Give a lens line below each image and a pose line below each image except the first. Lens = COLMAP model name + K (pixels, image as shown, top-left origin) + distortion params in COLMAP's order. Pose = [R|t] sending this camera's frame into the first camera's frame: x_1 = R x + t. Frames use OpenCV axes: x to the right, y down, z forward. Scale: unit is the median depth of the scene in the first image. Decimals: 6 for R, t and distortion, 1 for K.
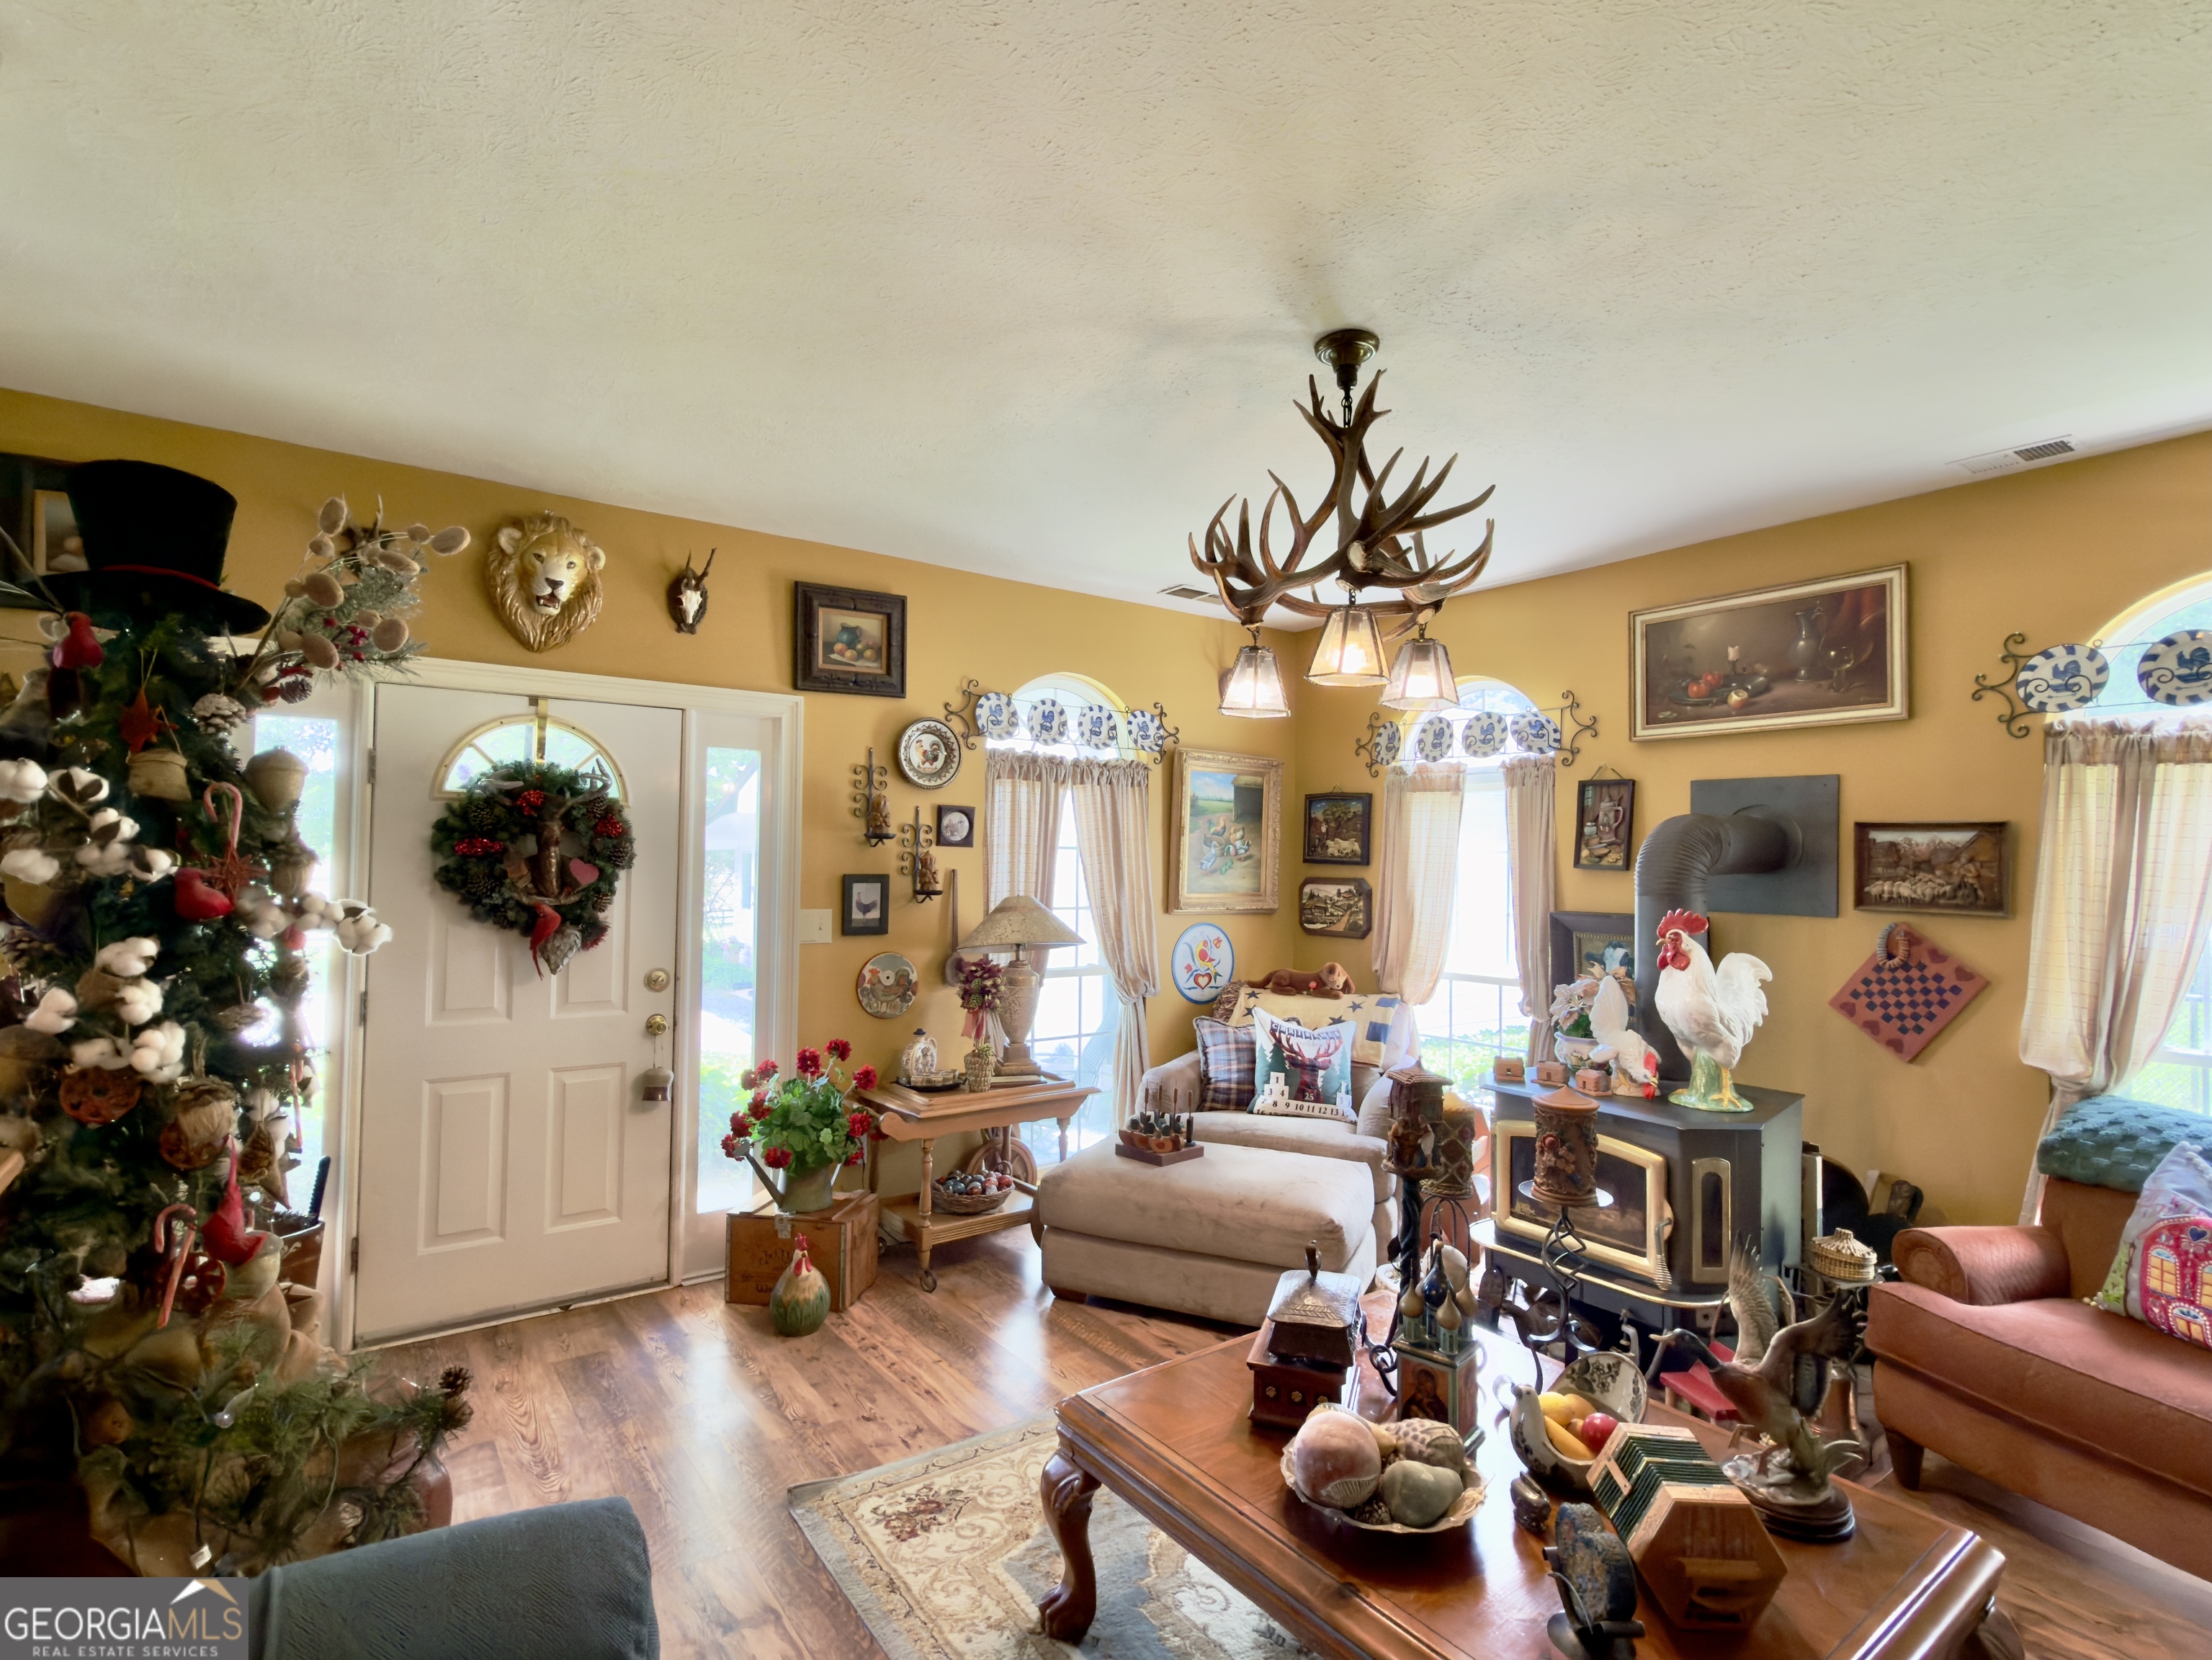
lens RADIAL K [[1080.2, 0, 1094.8], [0, 1080.2, 838.3], [0, 0, 1]] dist [-0.003122, 0.001260]
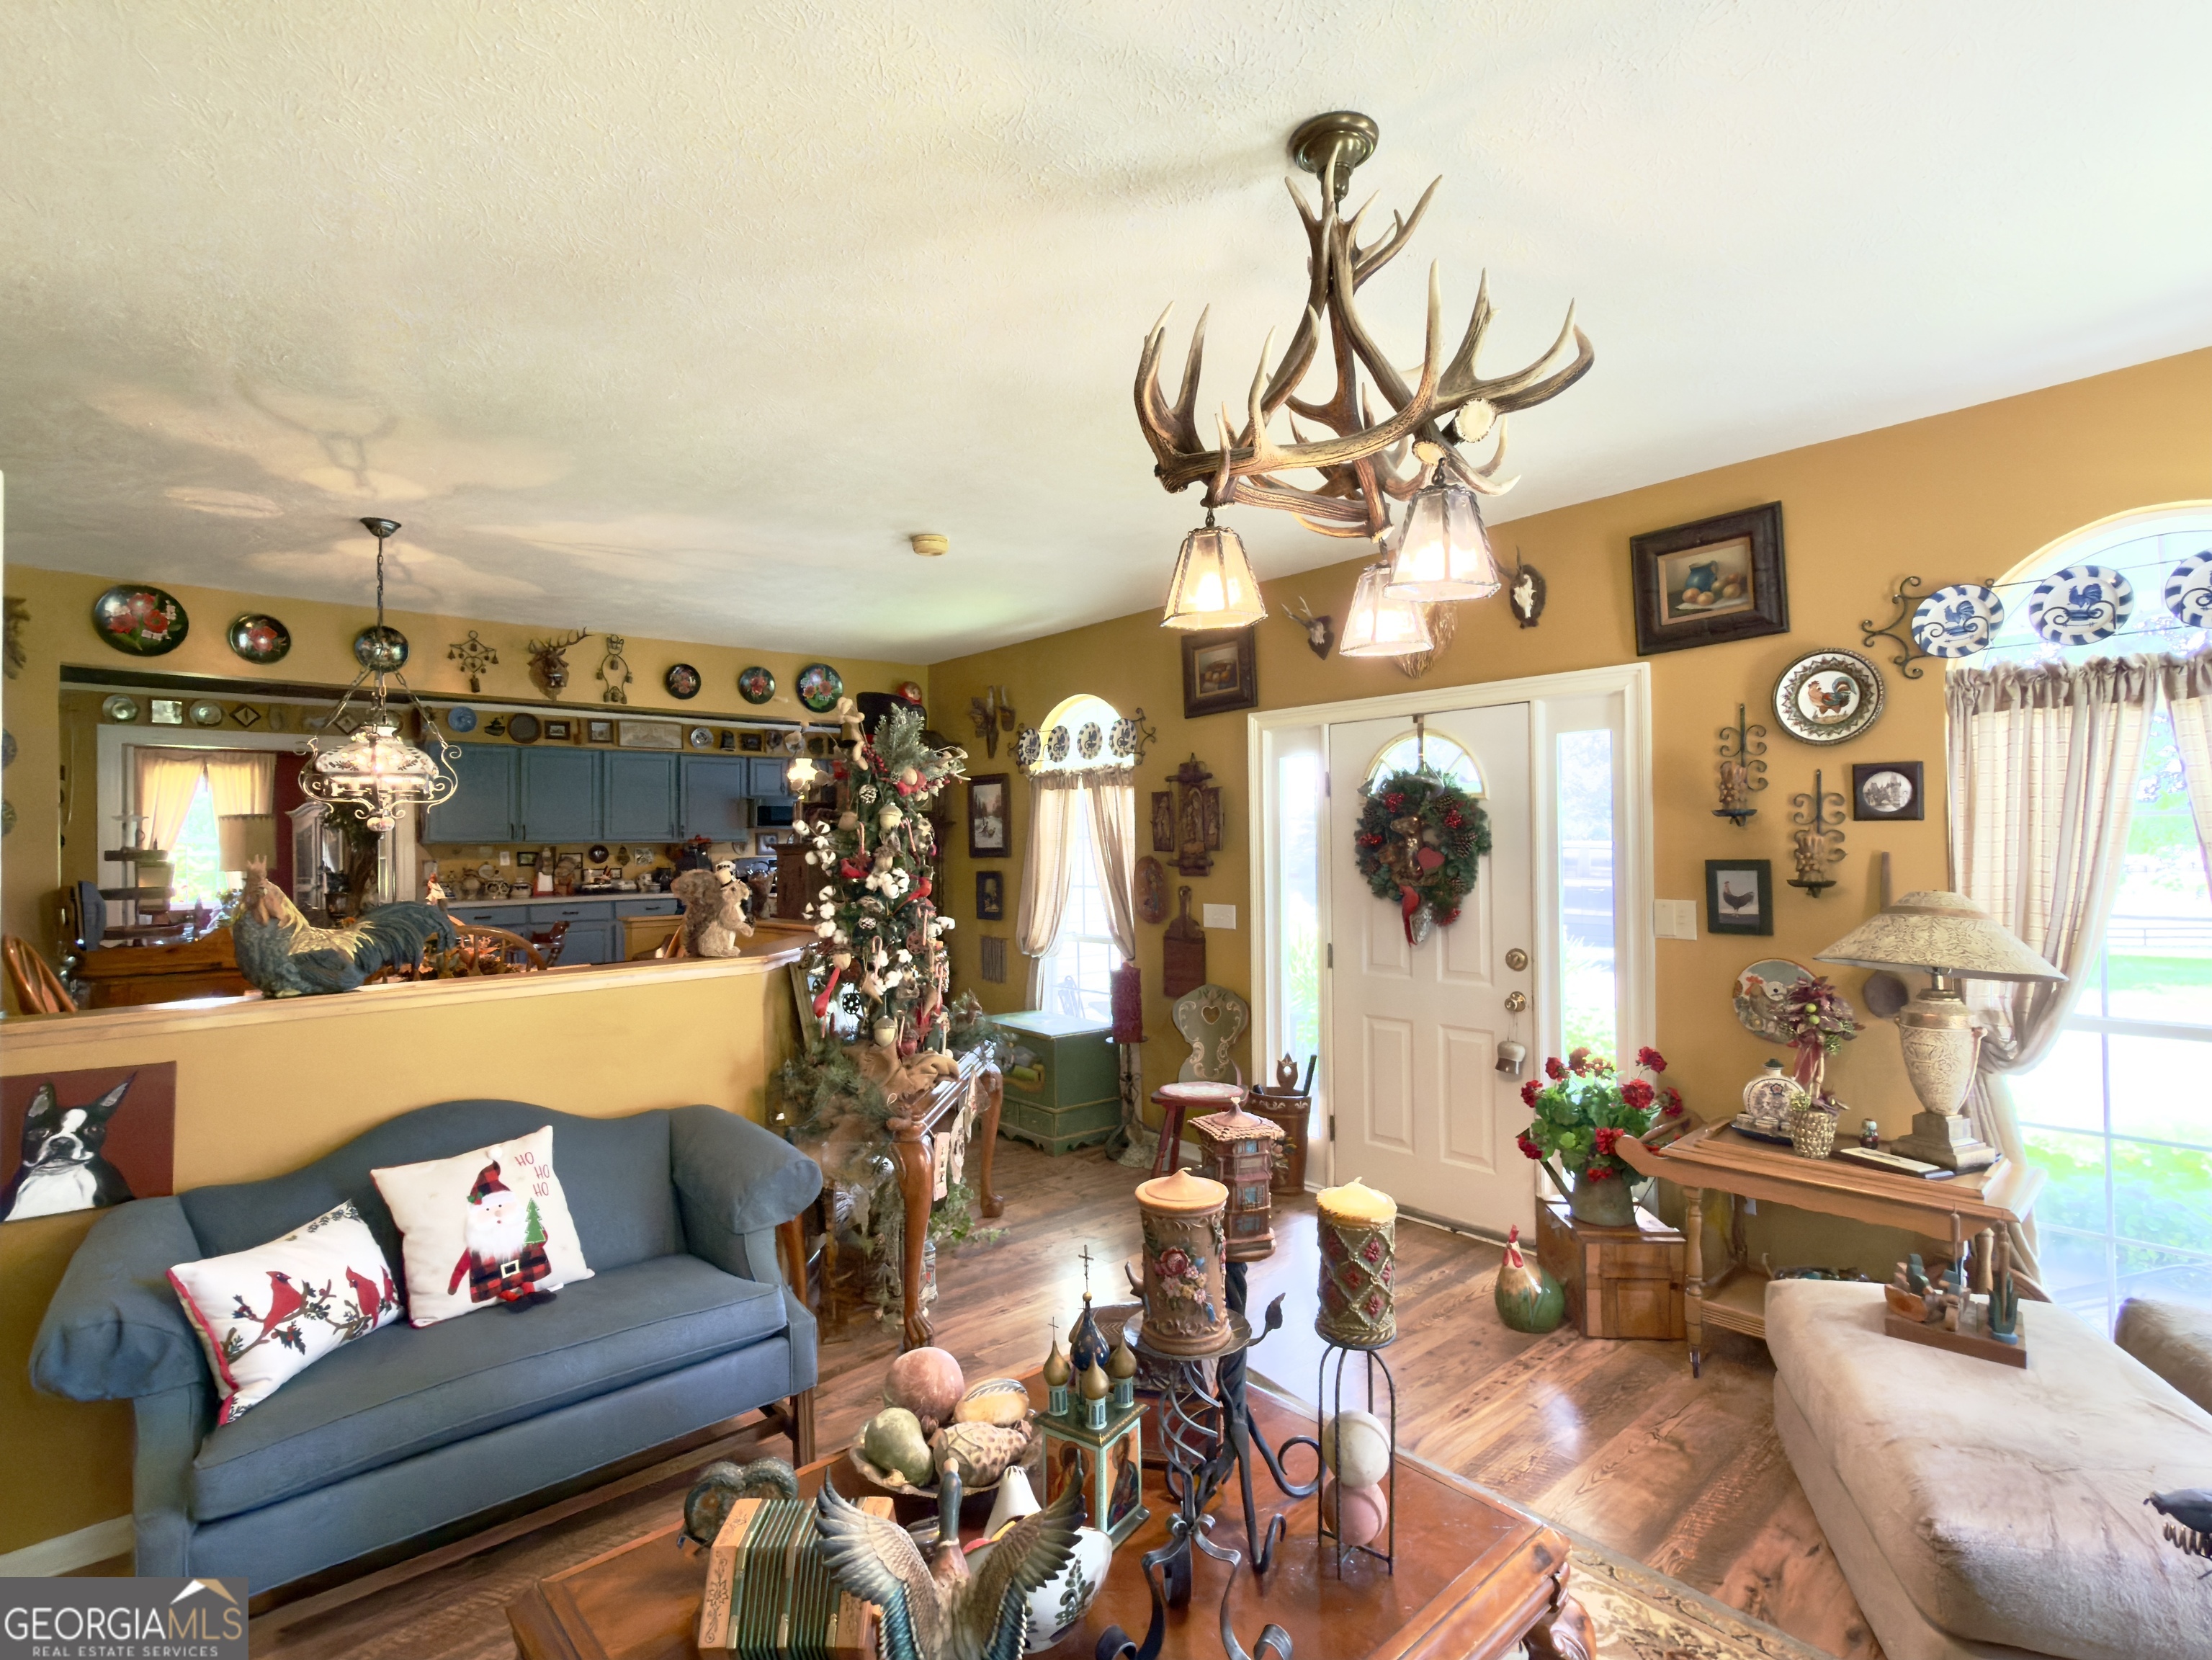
lens RADIAL K [[1080.2, 0, 1098.4], [0, 1080.2, 835.8], [0, 0, 1]] dist [-0.003122, 0.001260]
pose [[0.097019, -0.023602, -0.995003, 0.552470], [0.036297, 0.999138, -0.020161, 0.013956], [0.994620, -0.034160, 0.097792, 0.438612]]
